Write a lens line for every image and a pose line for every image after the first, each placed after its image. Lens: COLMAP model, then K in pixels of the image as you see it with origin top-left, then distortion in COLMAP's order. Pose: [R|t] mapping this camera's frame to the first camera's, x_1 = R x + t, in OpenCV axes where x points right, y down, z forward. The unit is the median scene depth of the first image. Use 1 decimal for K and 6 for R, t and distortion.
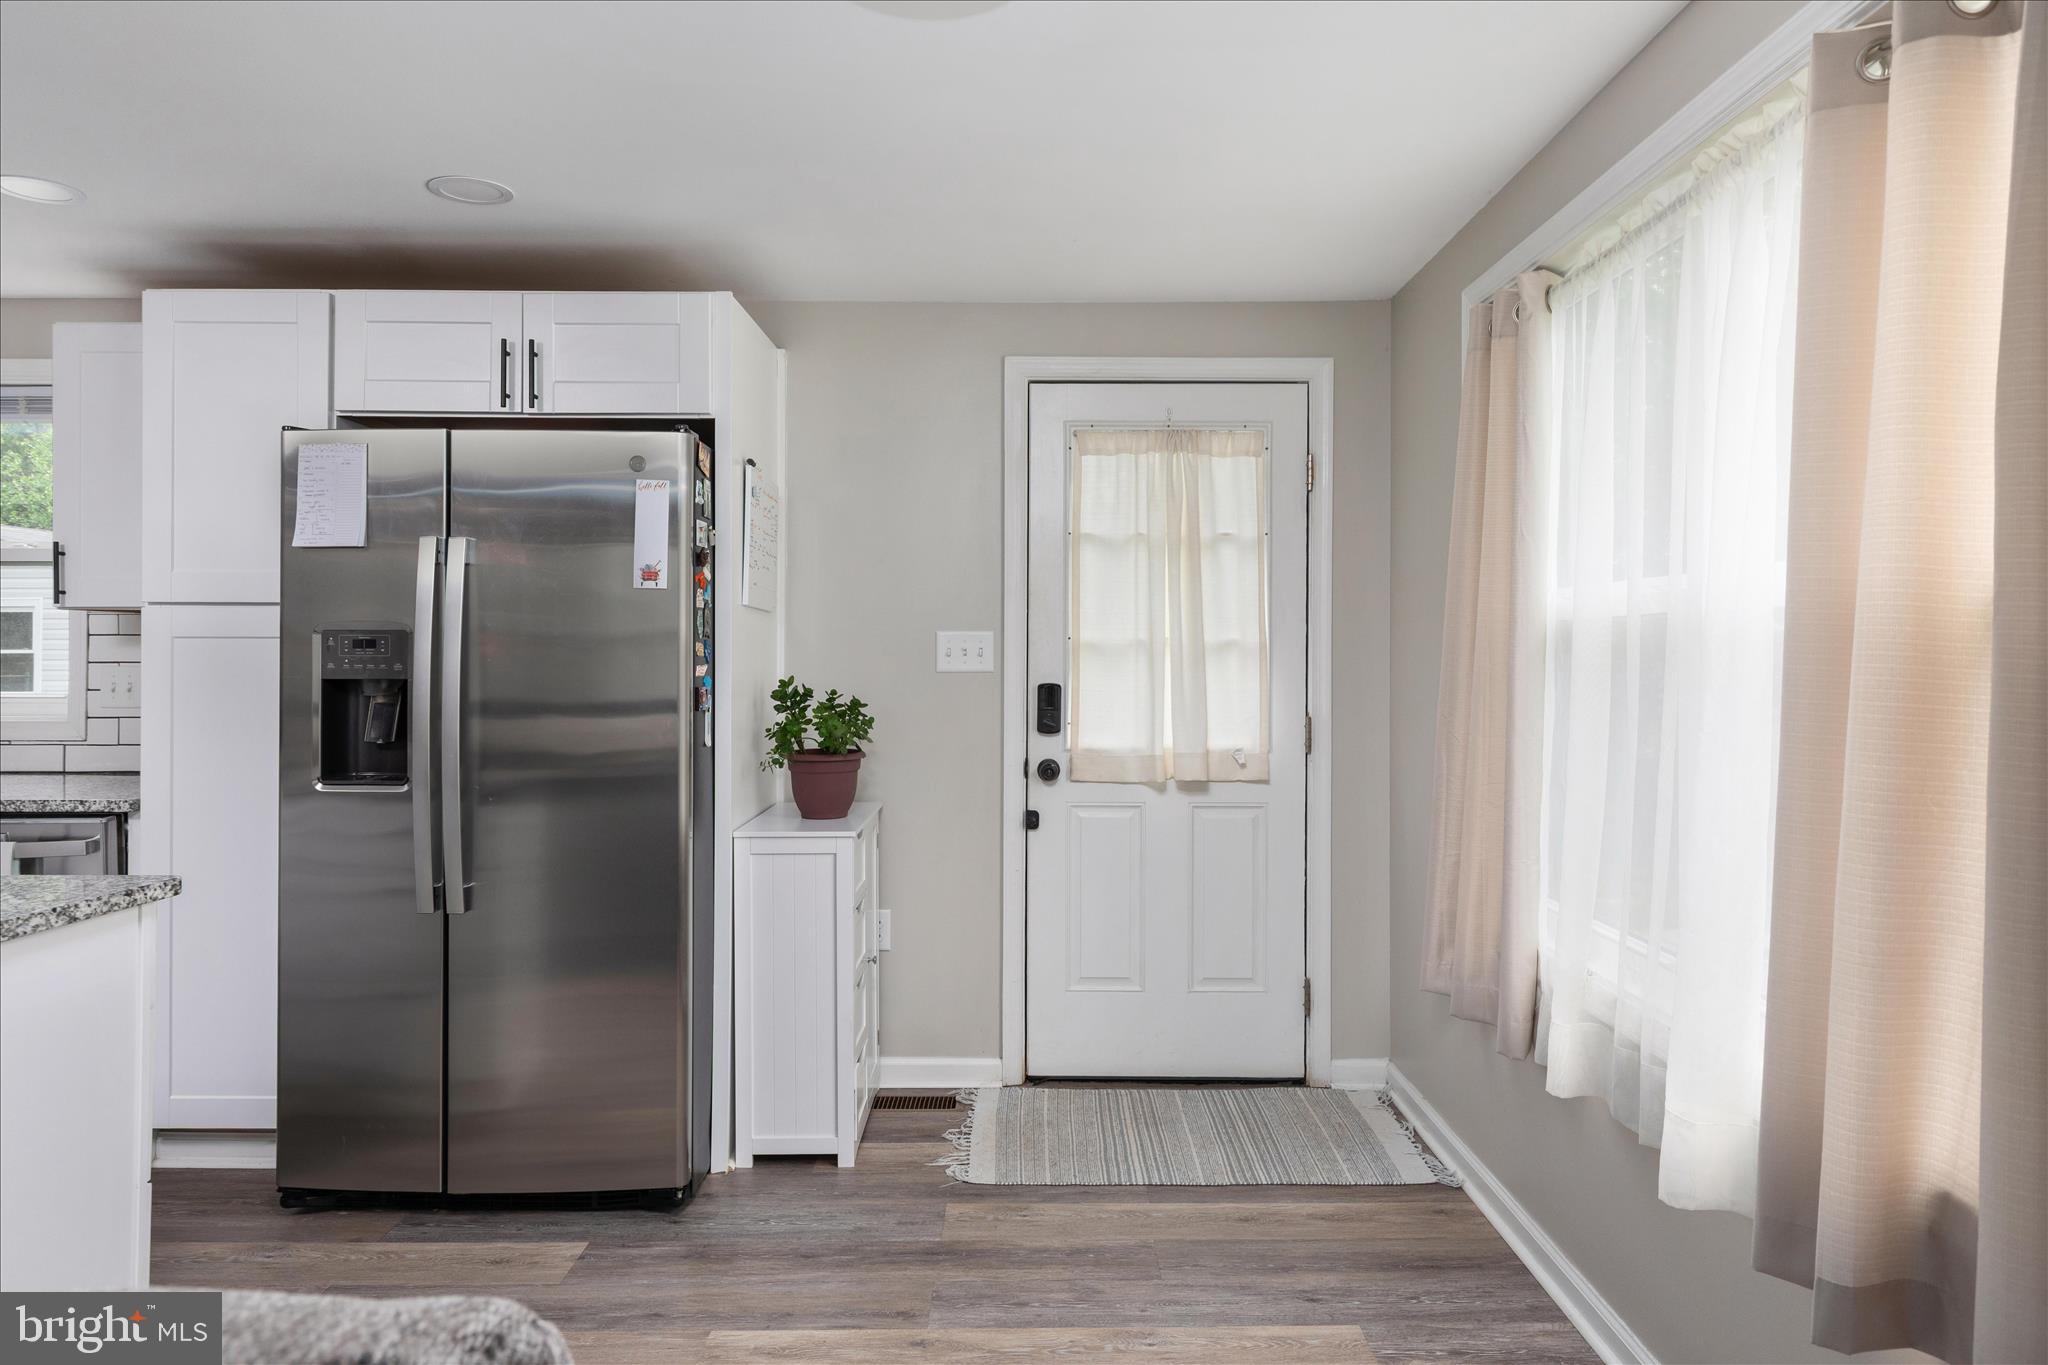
lens RADIAL K [[1300.8, 0, 1022.0], [0, 1300.8, 651.0], [0, 0, 1]] dist [0.015389, 0.000523]
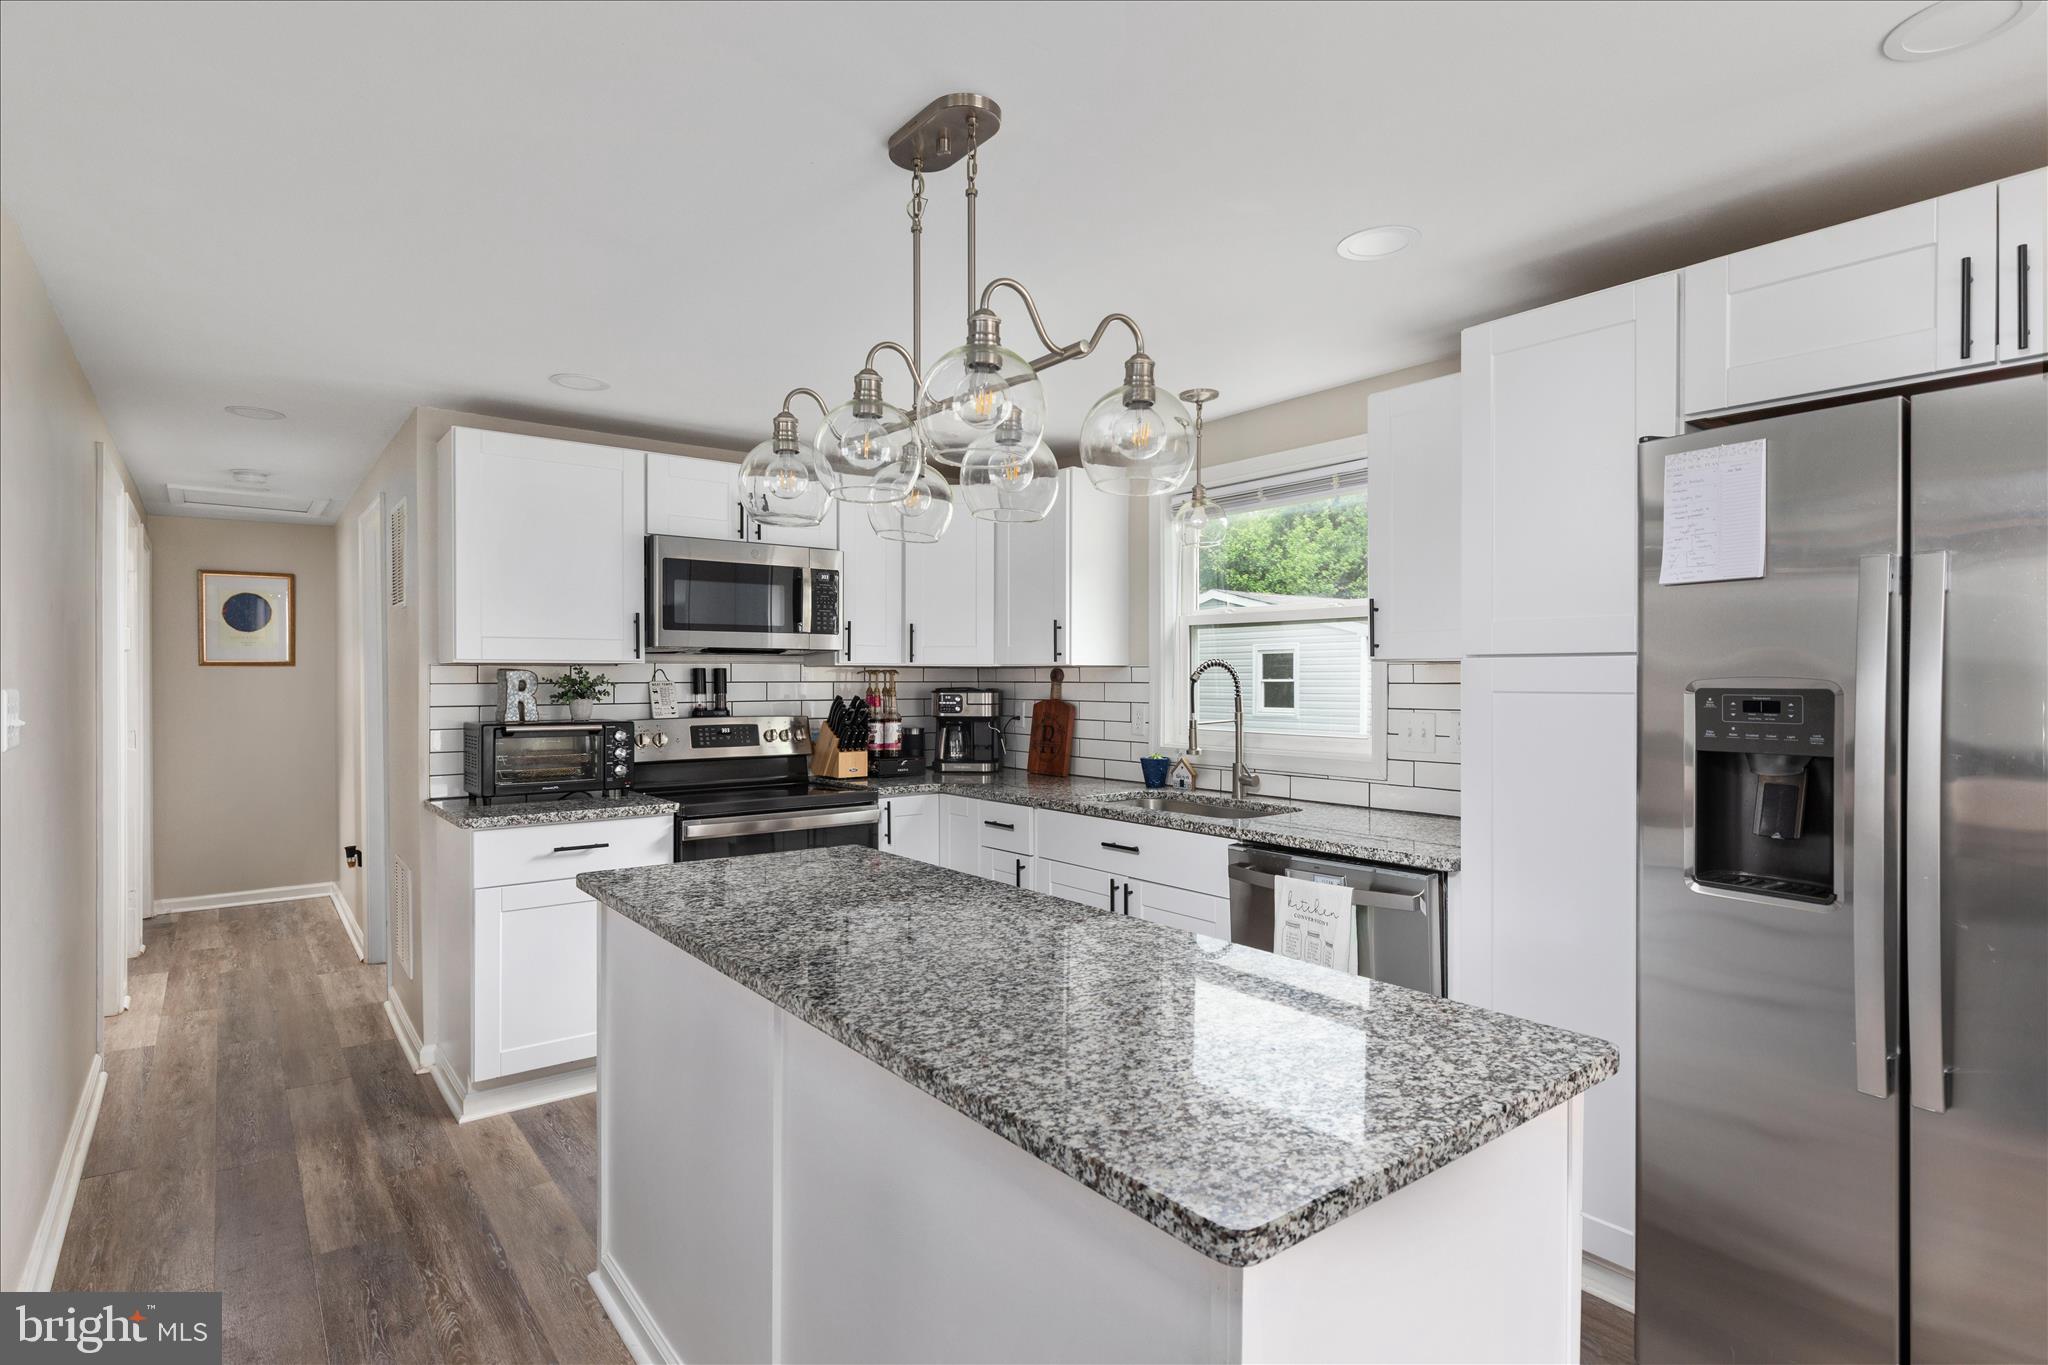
lens RADIAL K [[1026.8, 0, 1024.0], [0, 1026.8, 682.5], [0, 0, 1]] dist [-0.002882, 0.000007]
pose [[0.628781, 0.001120, -0.777582, -0.308793], [0.005591, 0.999967, 0.005961, -0.025205], [0.777562, -0.008095, 0.628754, 0.296452]]
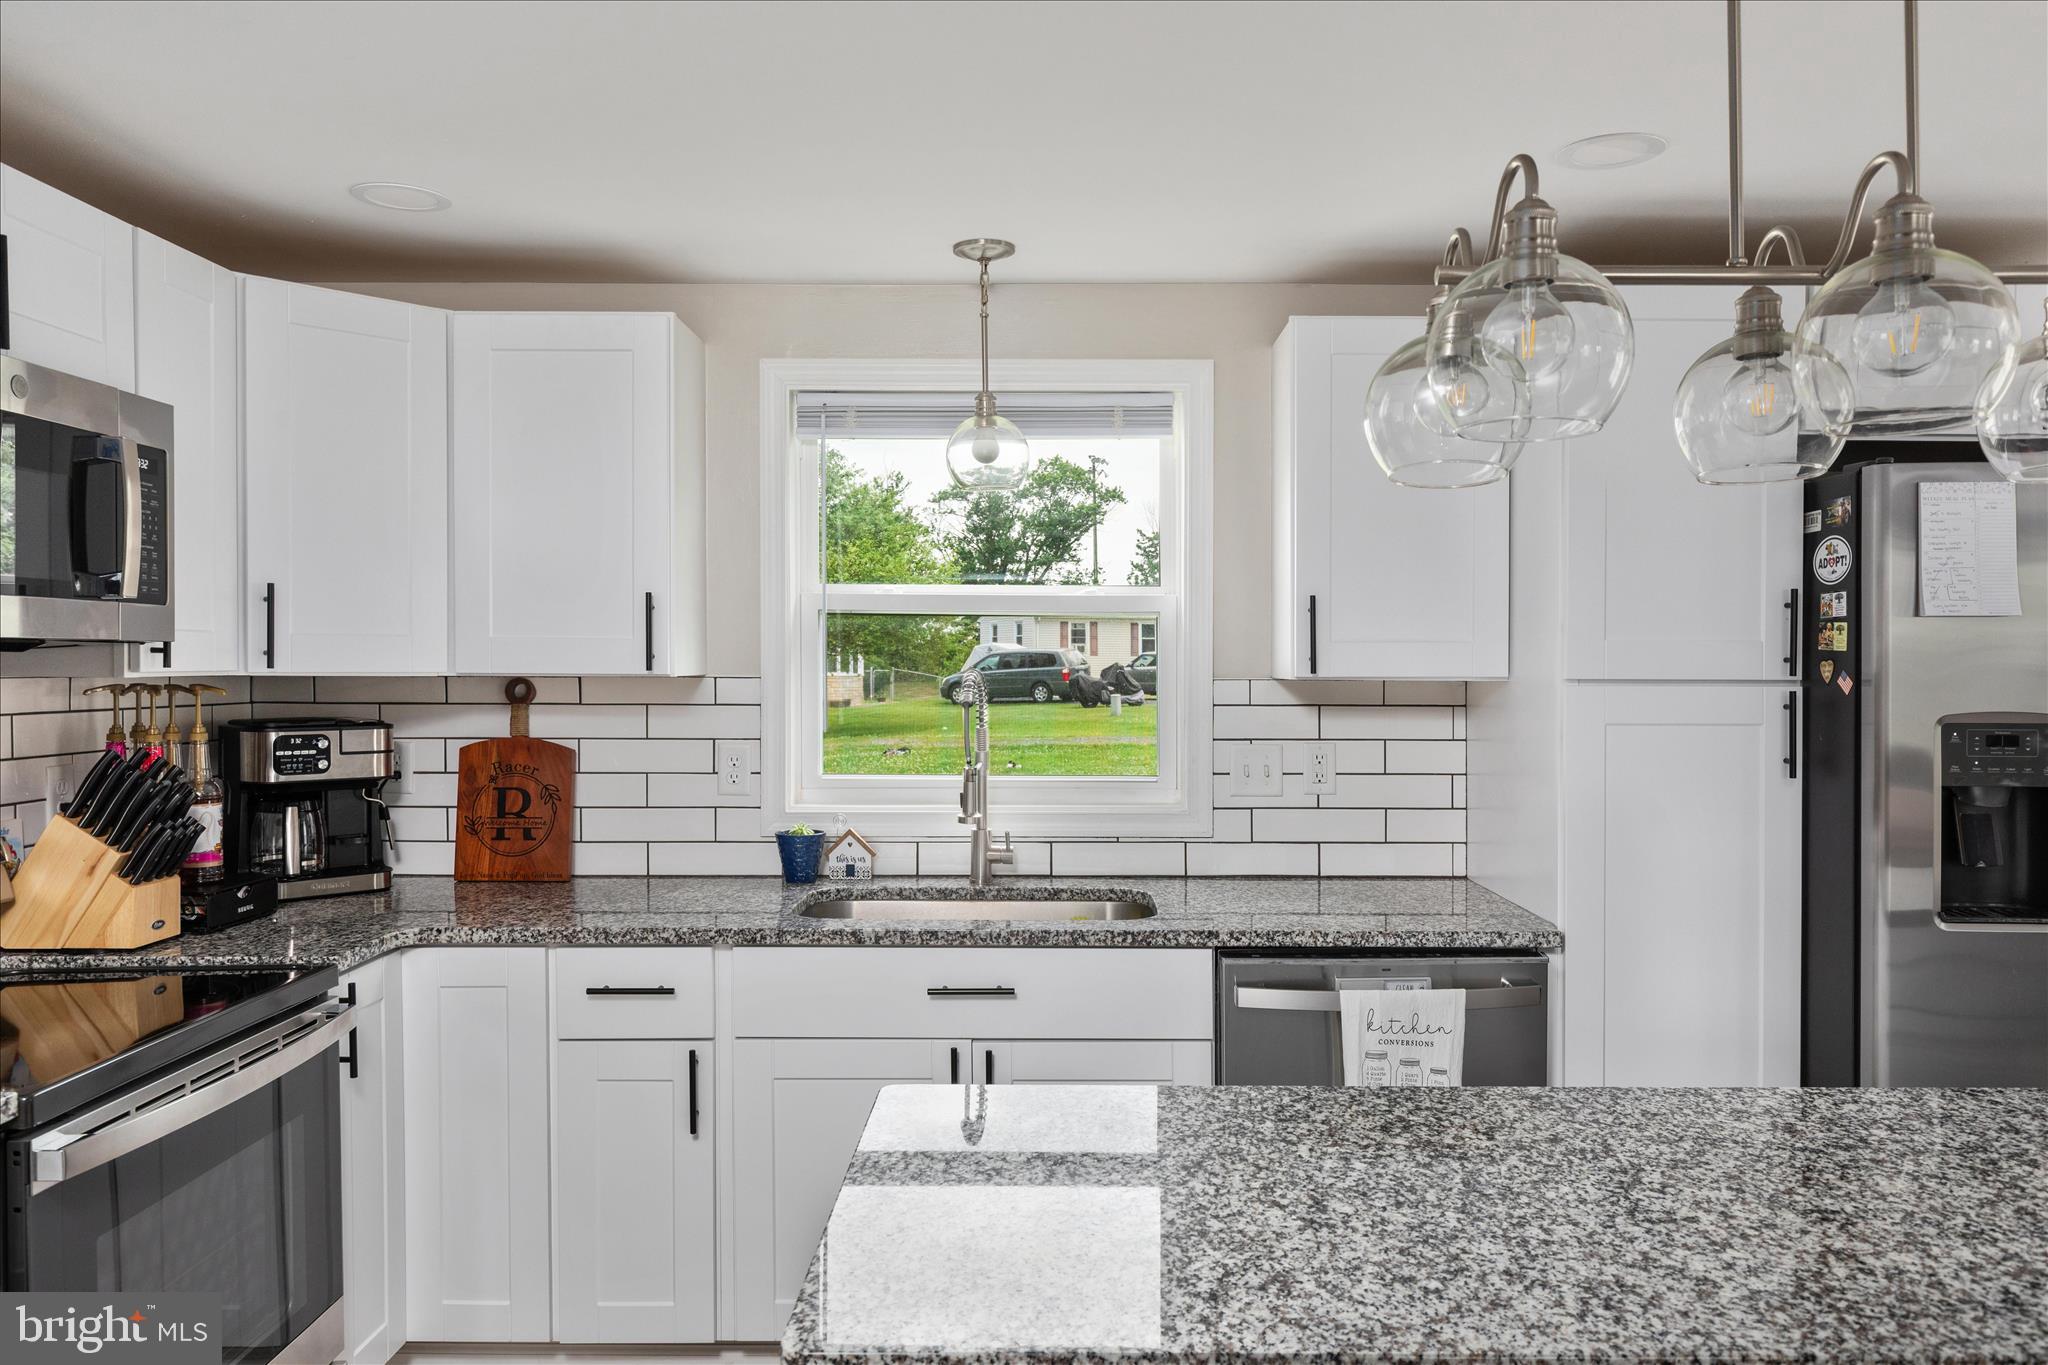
lens RADIAL K [[1458.5, 0, 972.6], [0, 1458.5, 679.2], [0, 0, 1]] dist [-0.005353, 0.004199]
pose [[0.999930, 0.000338, 0.011857, -1.113864], [-0.000558, 0.999828, 0.018525, -0.057289], [-0.011849, -0.018530, 0.999758, 0.144163]]
